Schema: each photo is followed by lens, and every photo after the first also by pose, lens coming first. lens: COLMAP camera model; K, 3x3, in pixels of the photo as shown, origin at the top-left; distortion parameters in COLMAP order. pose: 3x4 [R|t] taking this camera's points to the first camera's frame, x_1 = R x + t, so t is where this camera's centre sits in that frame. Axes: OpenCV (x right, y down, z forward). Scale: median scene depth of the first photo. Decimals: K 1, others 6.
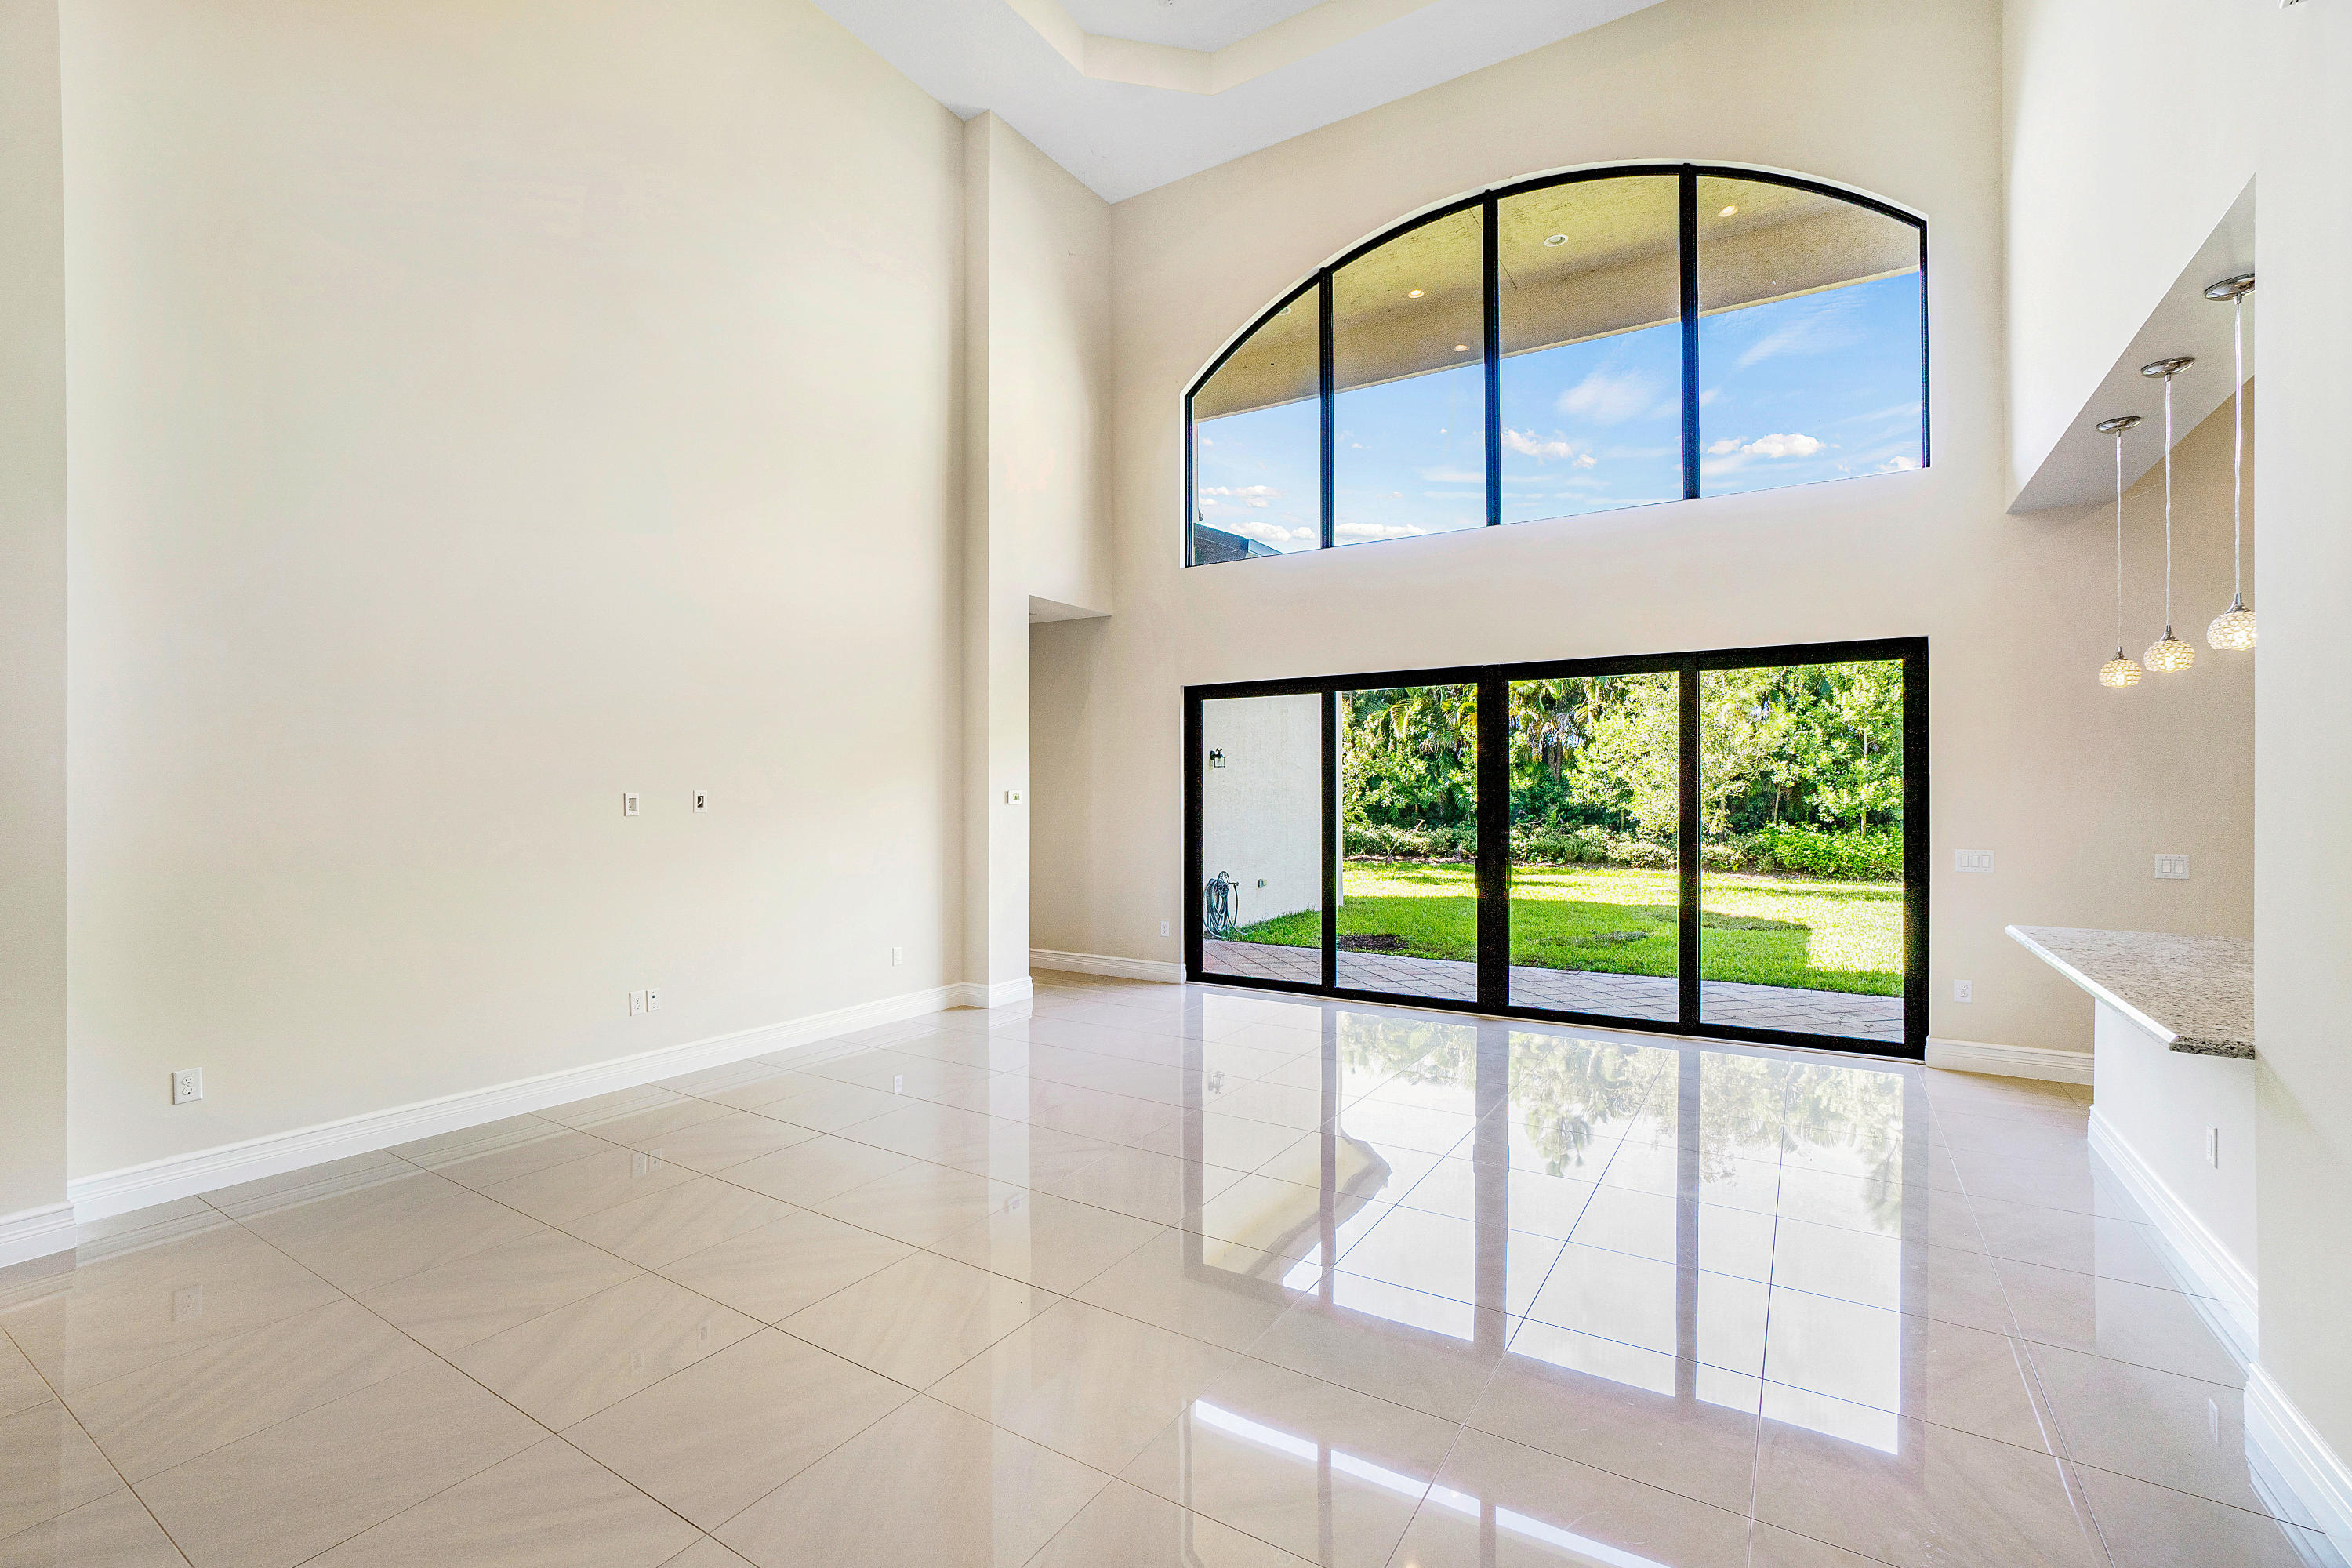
lens RADIAL K [[1039.7, 0, 1174.1], [0, 1039.7, 788.7], [0, 0, 1]] dist [-0.021118, 0.009404]
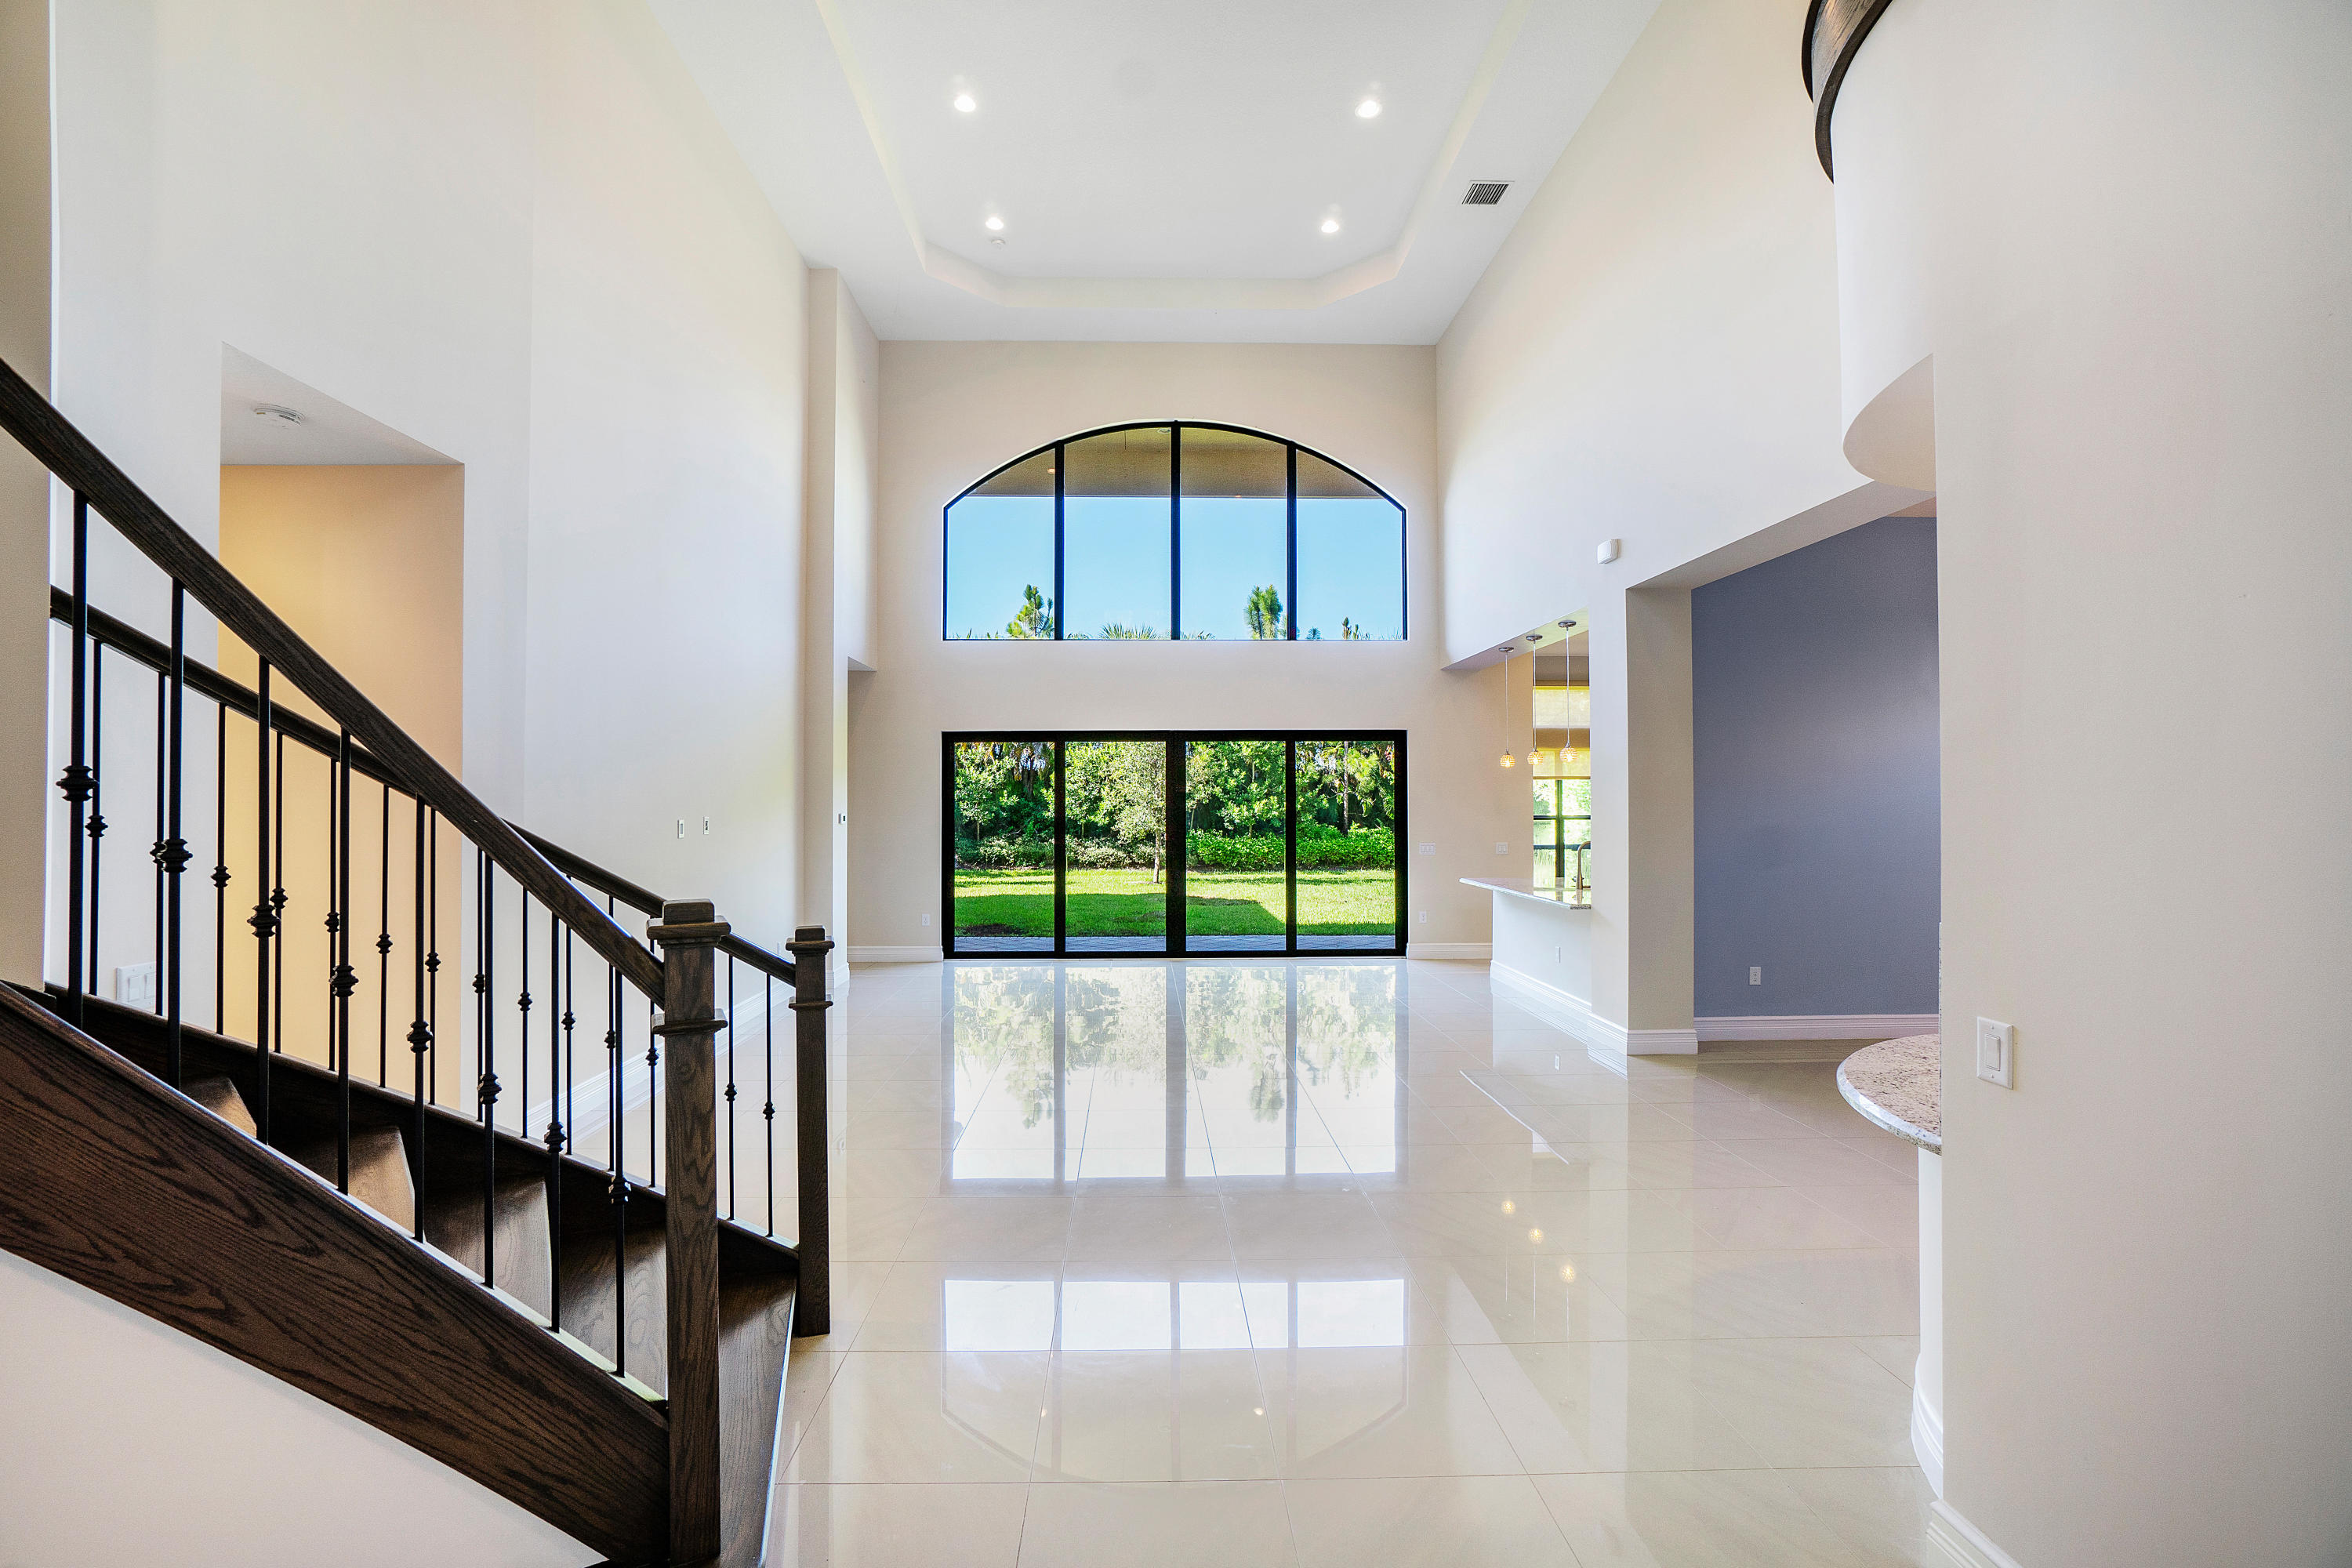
lens RADIAL K [[1039.7, 0, 1170.8], [0, 1039.7, 790.4], [0, 0, 1]] dist [-0.021118, 0.009404]
pose [[0.829472, 0.005603, 0.558520, -0.205719], [-0.000357, 0.999955, -0.009501, -0.005689], [-0.558548, 0.007682, 0.829436, -0.099214]]
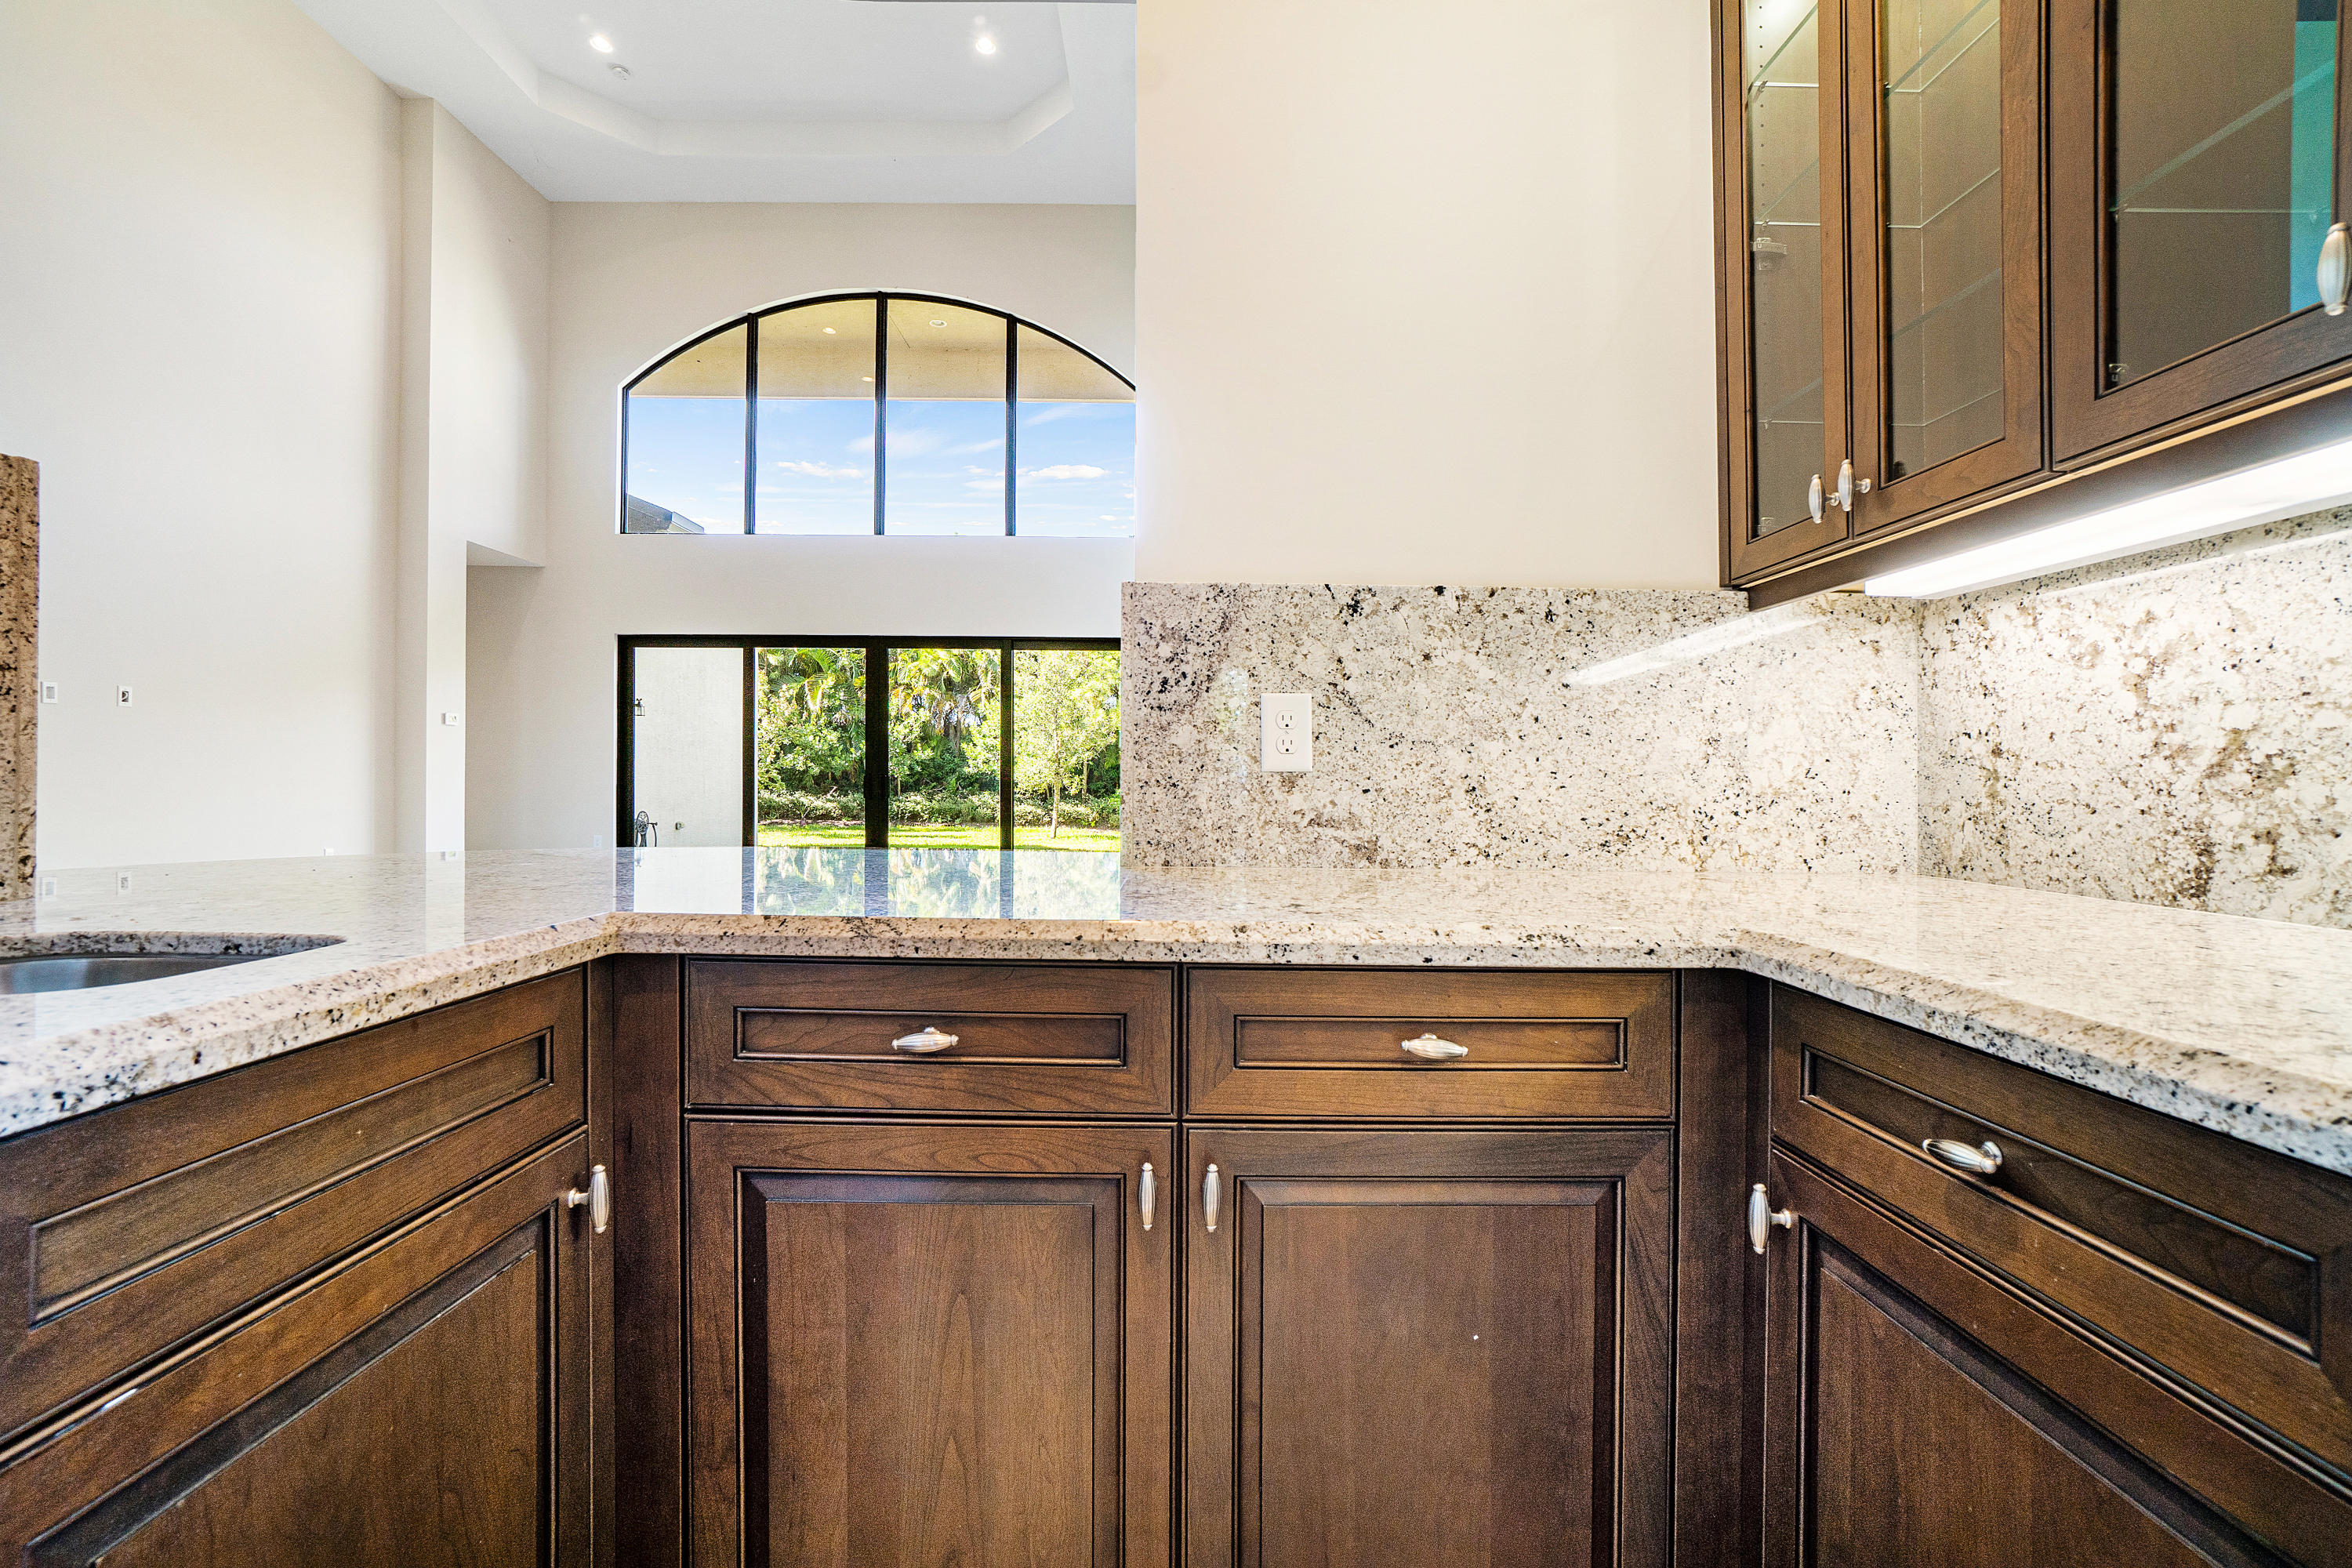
lens RADIAL K [[1039.7, 0, 1201.0], [0, 1039.7, 781.2], [0, 0, 1]] dist [-0.021118, 0.009404]
pose [[0.842671, 0.008495, 0.538362, -0.026728], [-0.010103, 0.999949, 0.000035, 0.025775], [-0.538335, -0.005469, 0.842713, -0.145719]]
